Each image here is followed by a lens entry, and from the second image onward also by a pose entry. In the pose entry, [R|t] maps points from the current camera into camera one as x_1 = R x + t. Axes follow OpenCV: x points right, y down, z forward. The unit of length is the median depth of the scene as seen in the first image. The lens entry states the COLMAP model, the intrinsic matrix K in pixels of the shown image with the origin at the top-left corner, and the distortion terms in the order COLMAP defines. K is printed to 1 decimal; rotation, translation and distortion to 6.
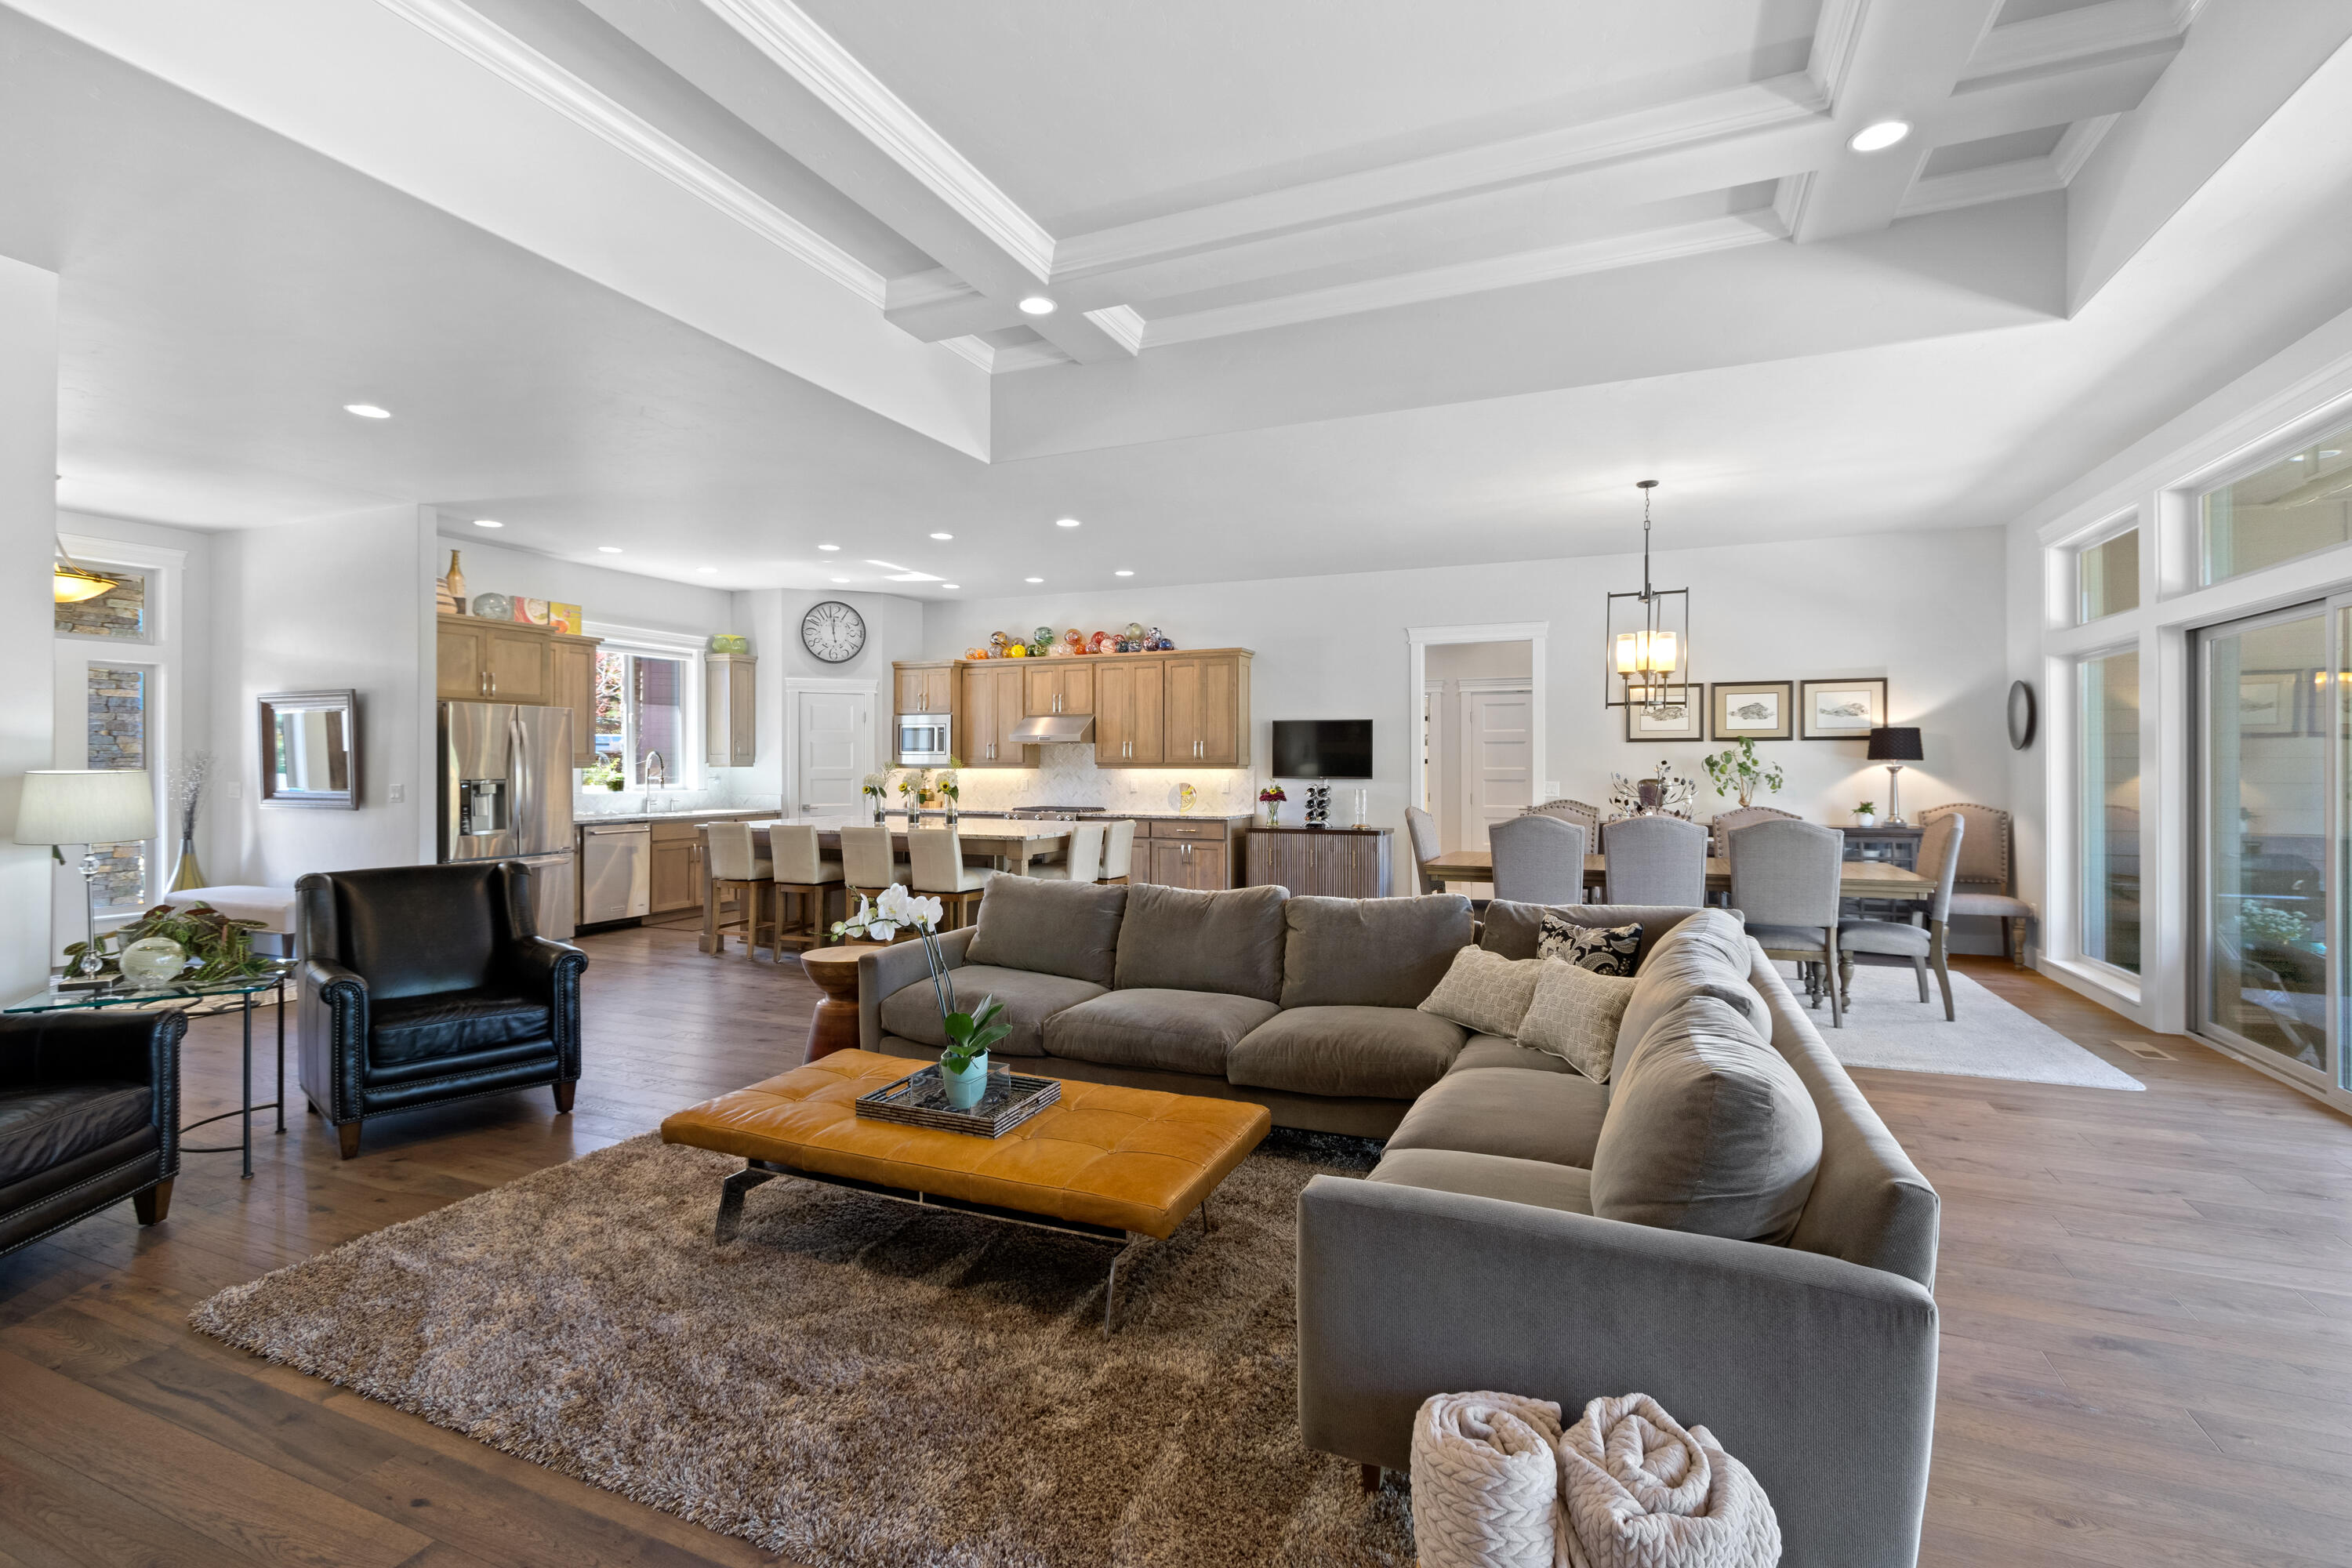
lens RADIAL K [[1052.2, 0, 1184.3], [0, 1052.2, 762.7], [0, 0, 1]] dist [0.001507, 0.000191]
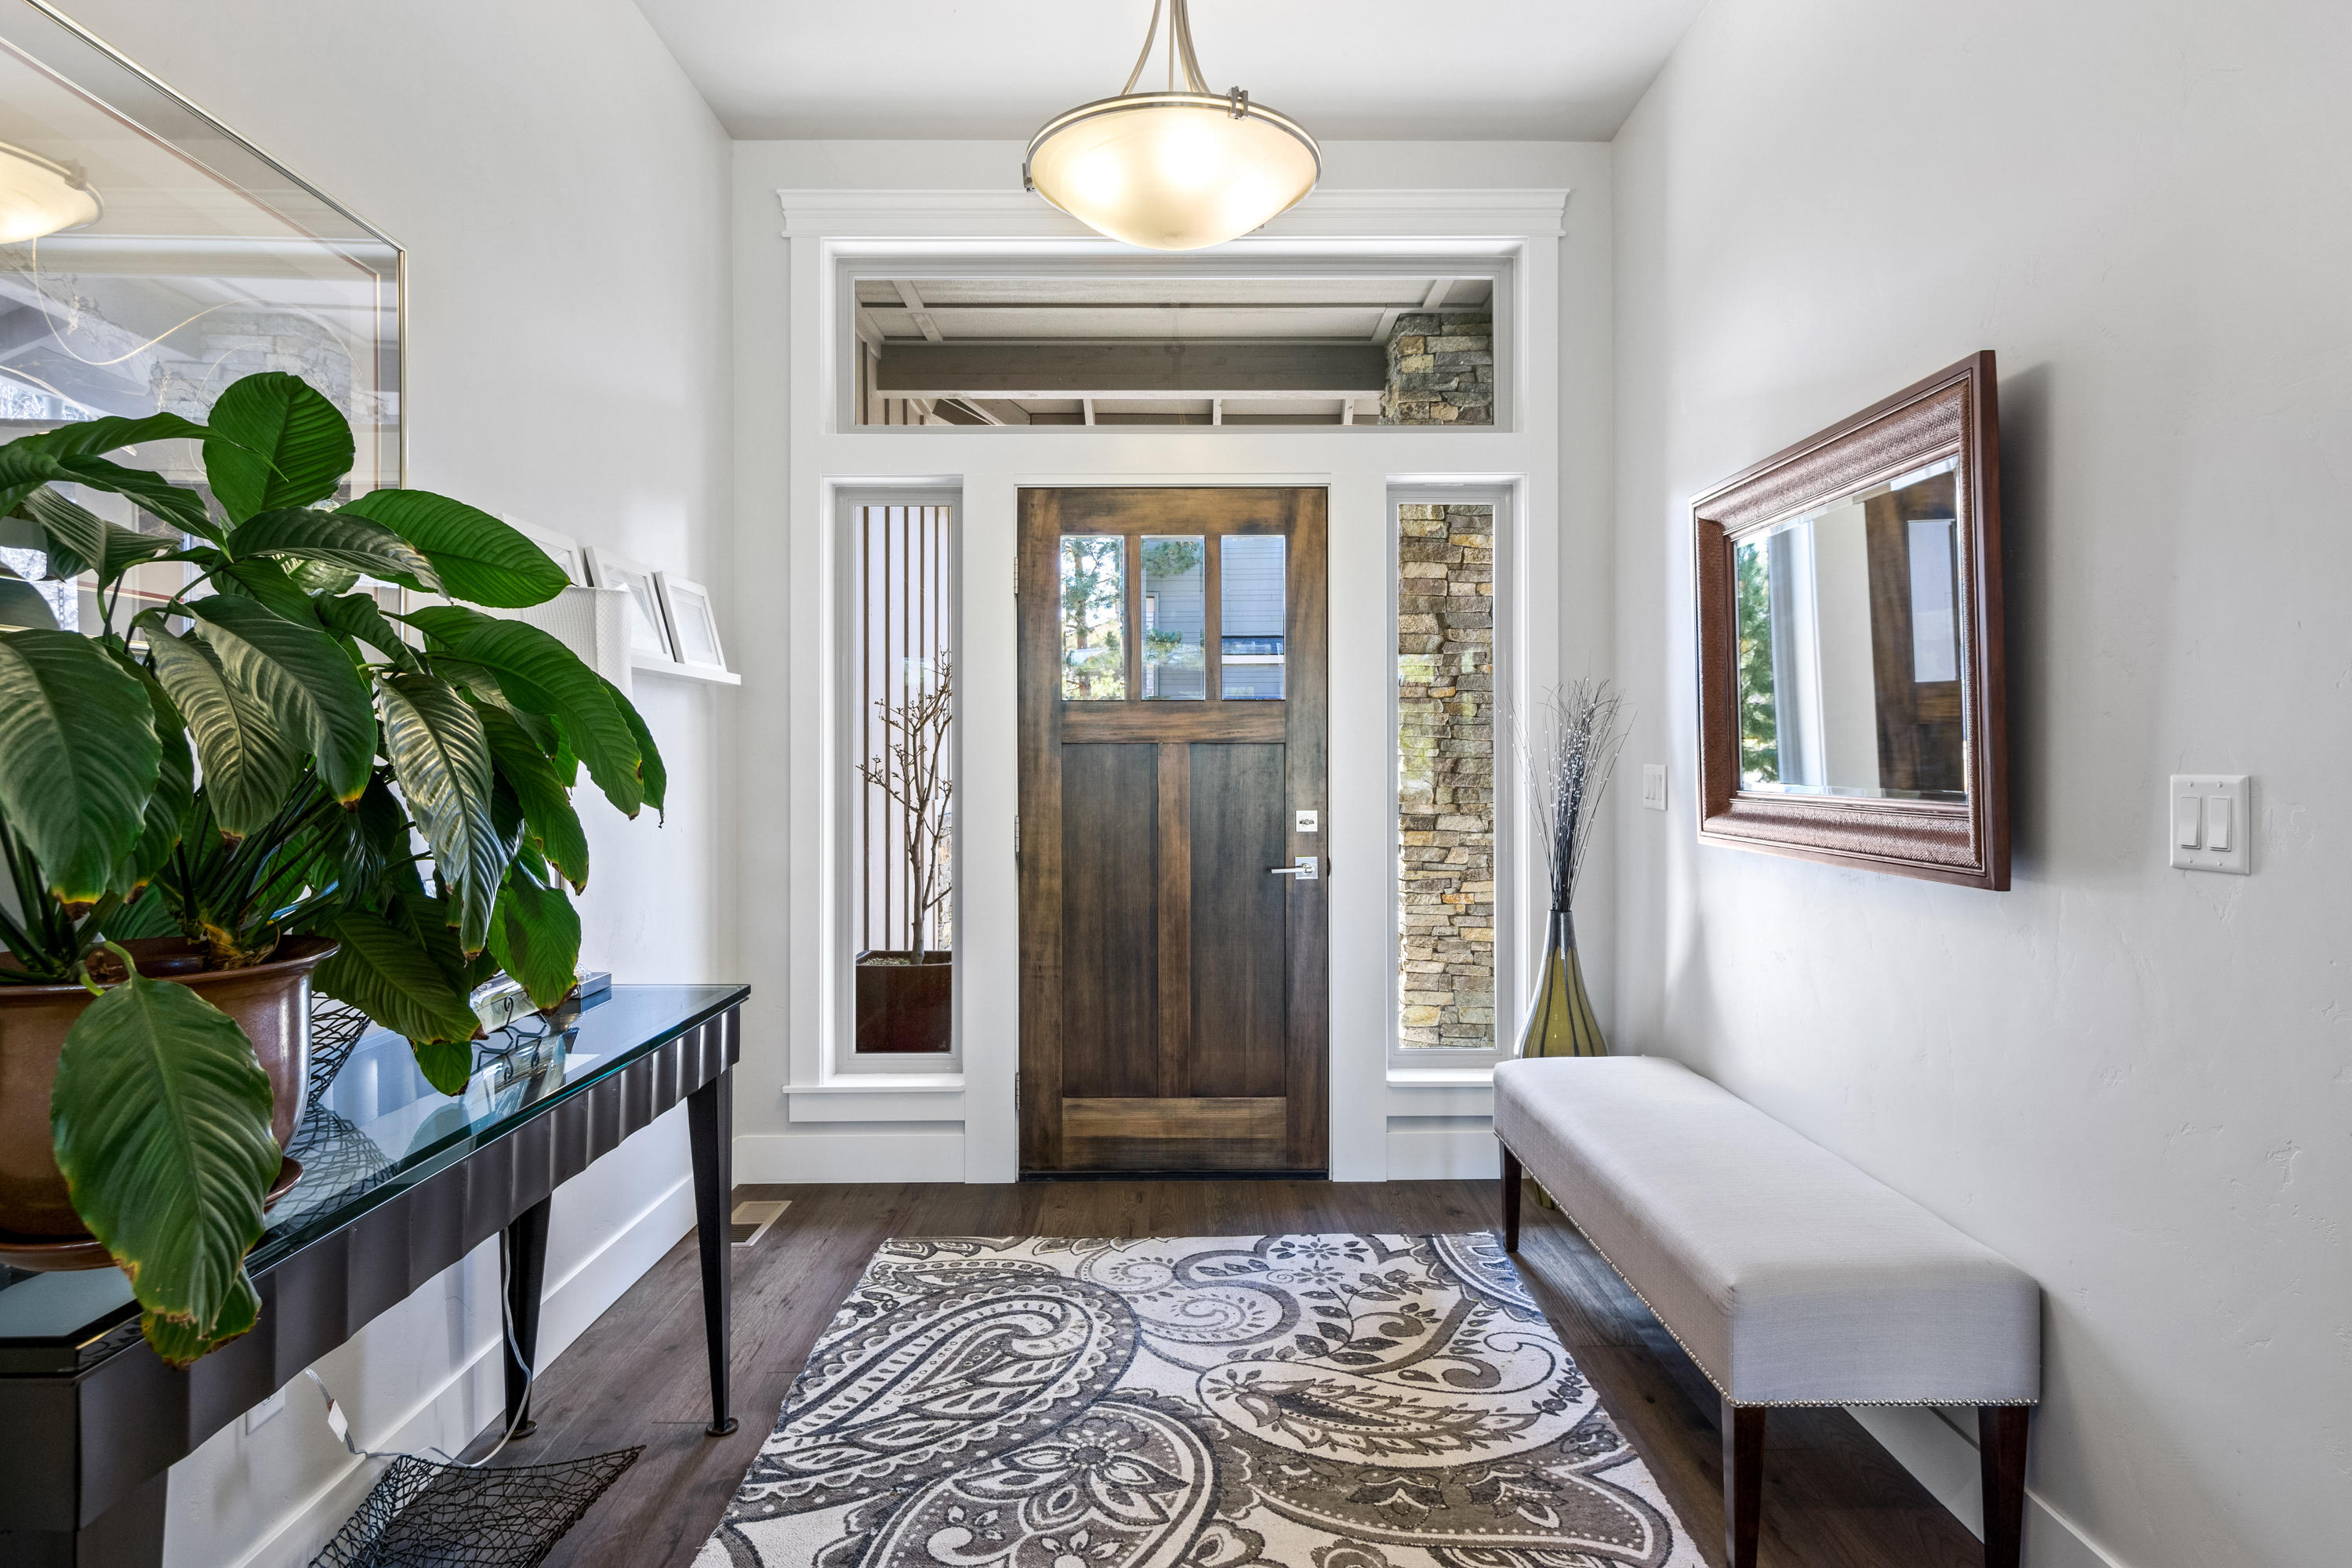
lens RADIAL K [[1258.1, 0, 1188.9], [0, 1258.1, 763.3], [0, 0, 1]] dist [0.000942, -0.000504]
pose [[0.399171, 0.007756, -0.916844, -0.563131], [0.000639, 0.999962, 0.008738, 0.012931], [0.916876, -0.004074, 0.399151, 0.674219]]
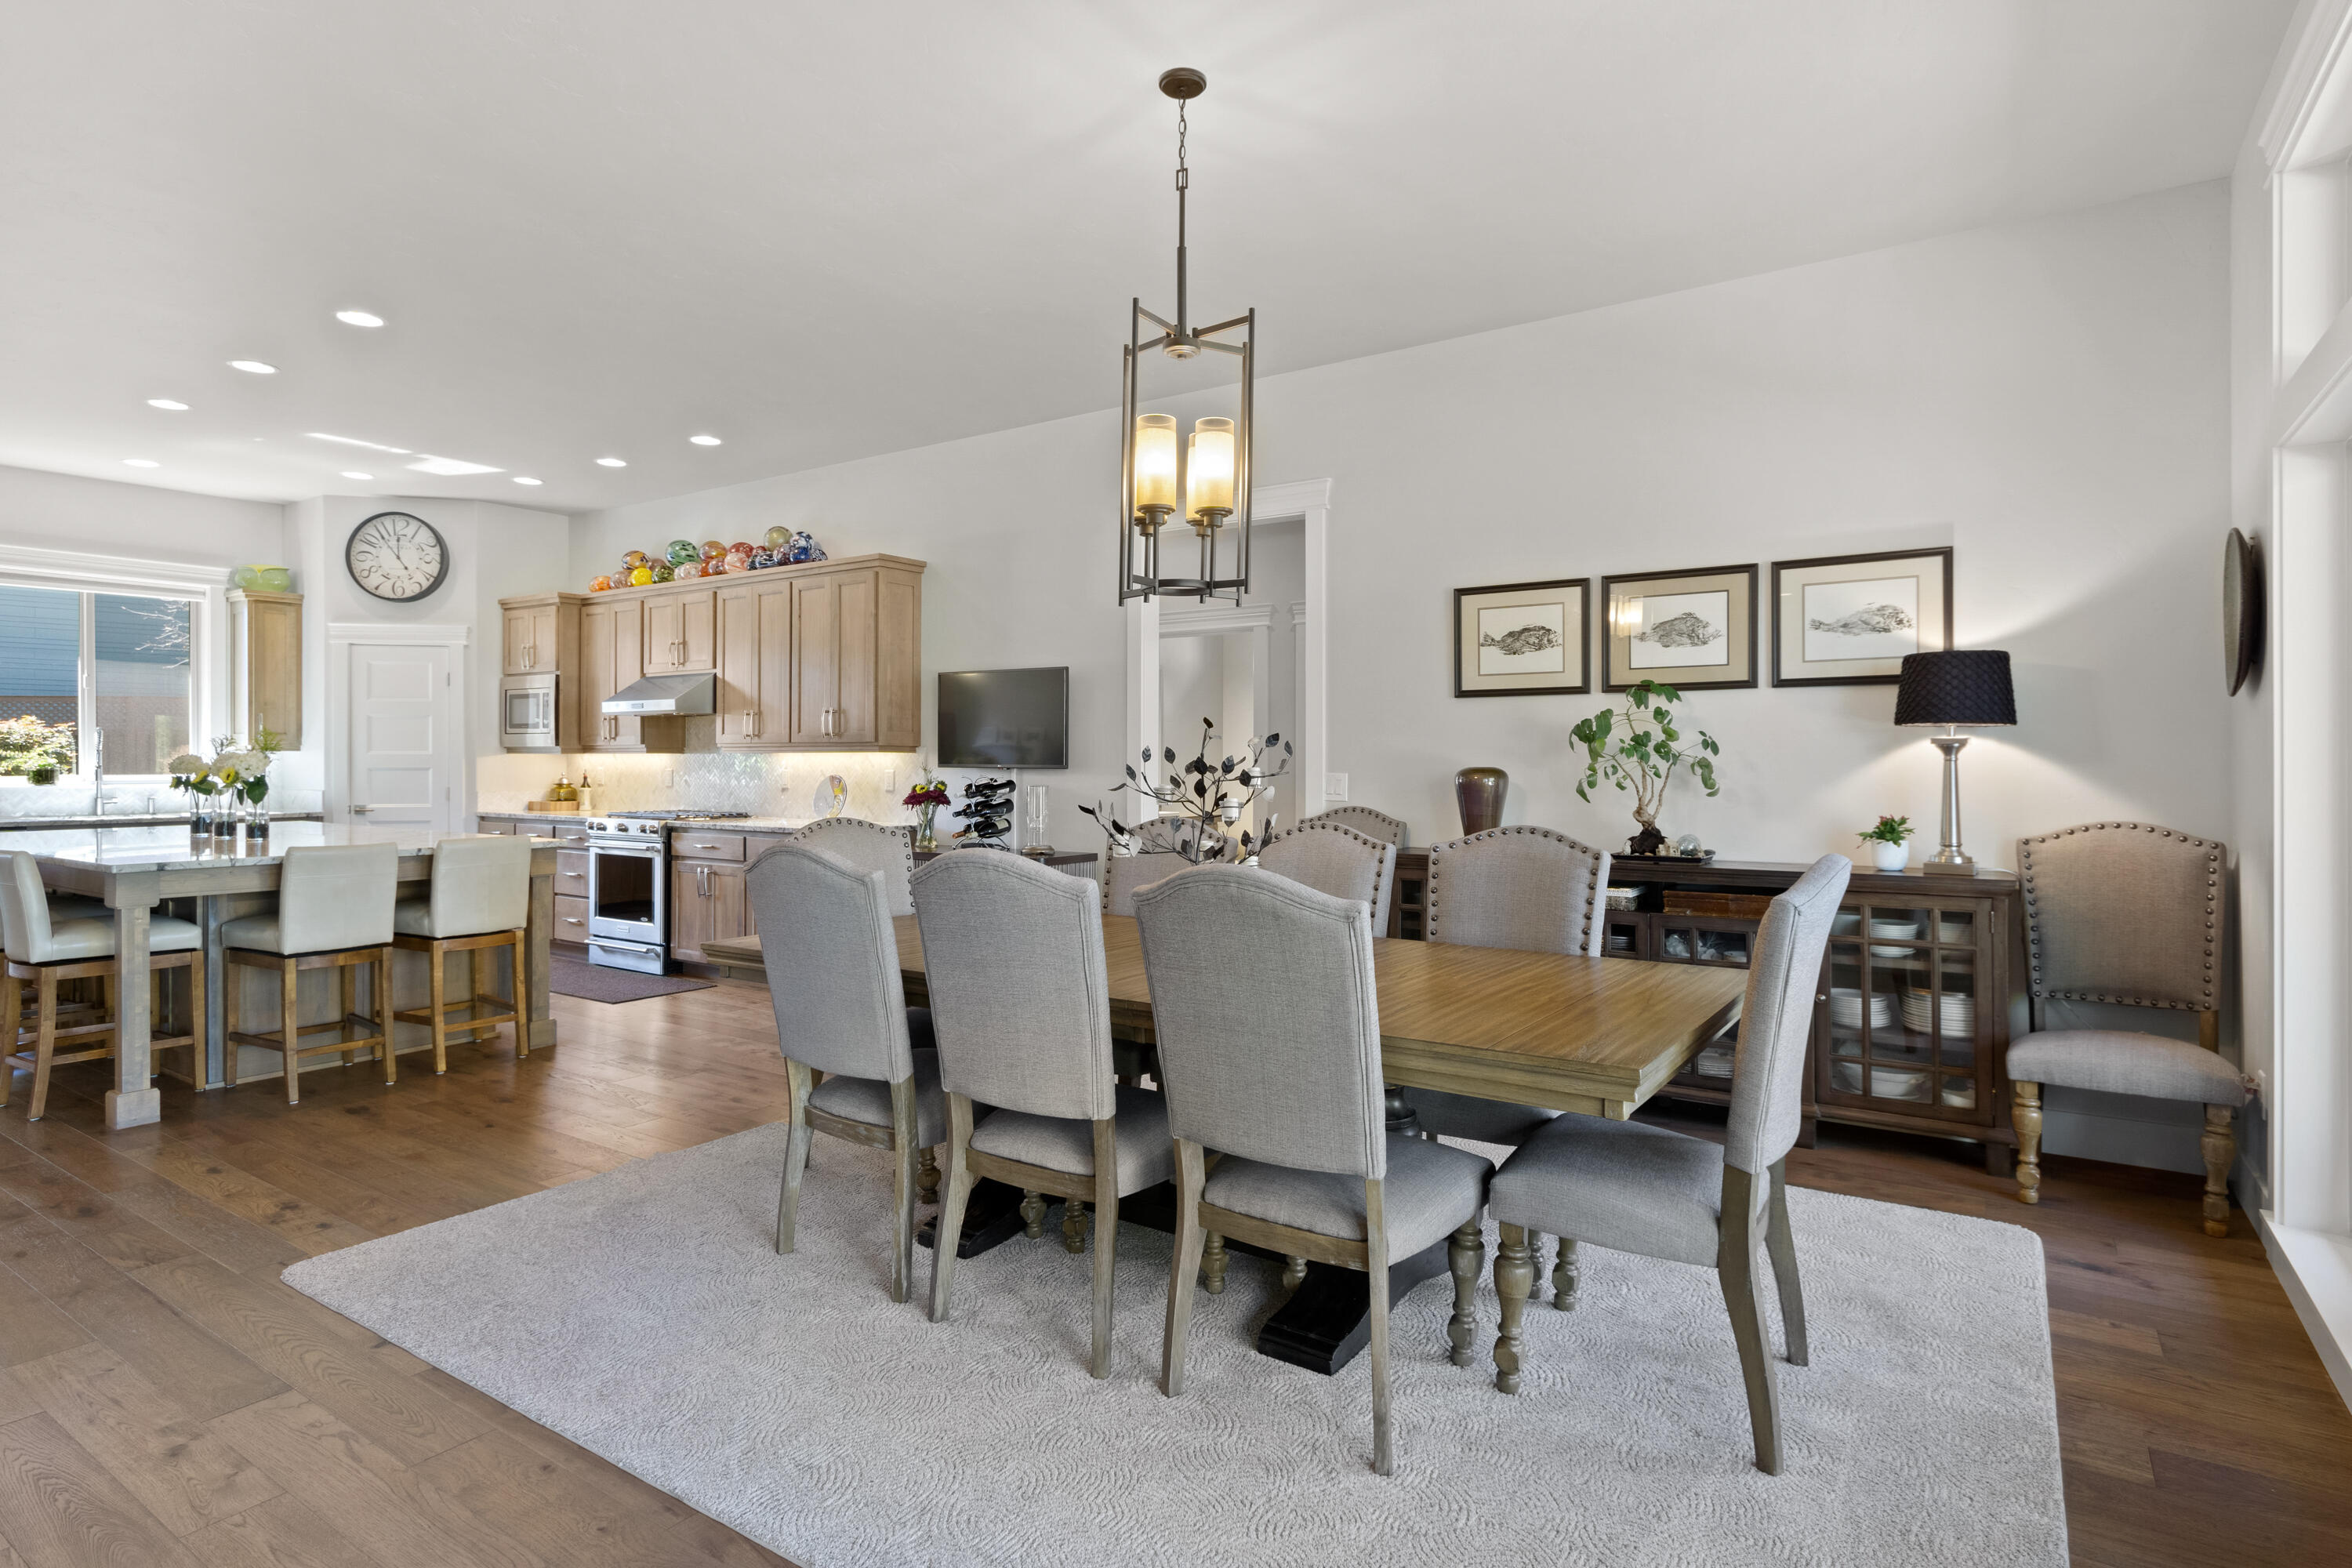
lens RADIAL K [[1220.5, 0, 1186.5], [0, 1220.5, 758.5], [0, 0, 1]] dist [0.006822, 0.000541]
pose [[0.981098, -0.000213, -0.193512, 0.442597], [0.000494, 0.999999, 0.001404, 0.010753], [0.193512, -0.001473, 0.981097, 0.410804]]
